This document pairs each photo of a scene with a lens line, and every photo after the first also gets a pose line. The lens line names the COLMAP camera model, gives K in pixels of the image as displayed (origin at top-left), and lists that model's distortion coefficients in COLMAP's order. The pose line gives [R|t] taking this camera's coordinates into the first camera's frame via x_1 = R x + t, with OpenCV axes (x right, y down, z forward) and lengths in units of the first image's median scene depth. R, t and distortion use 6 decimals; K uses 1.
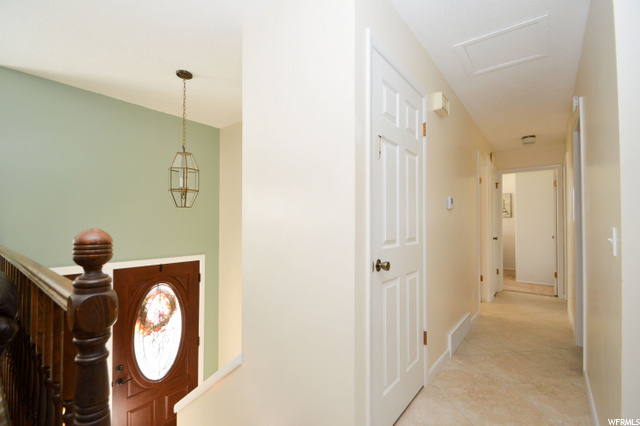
lens RADIAL K [[288.3, 0, 317.3], [0, 288.3, 214.2], [0, 0, 1]] dist [-0.001436, -0.001928]
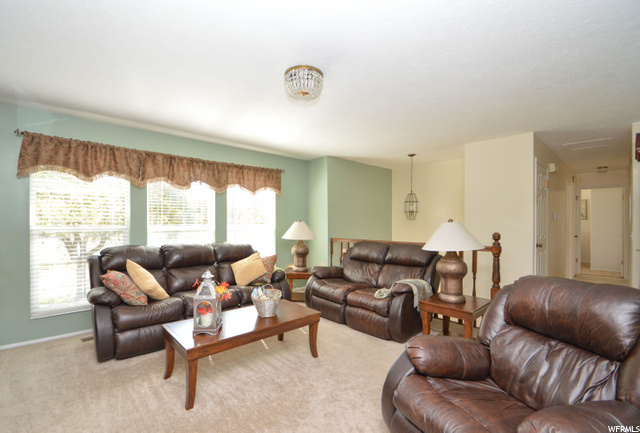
lens RADIAL K [[284.8, 0, 330.9], [0, 284.8, 219.9], [0, 0, 1]] dist [-0.010584, -0.000460]
pose [[0.990877, -0.003439, -0.134728, -0.344160], [0.006712, 0.999693, 0.023844, -0.034707], [0.134604, -0.024531, 0.990596, -0.475891]]
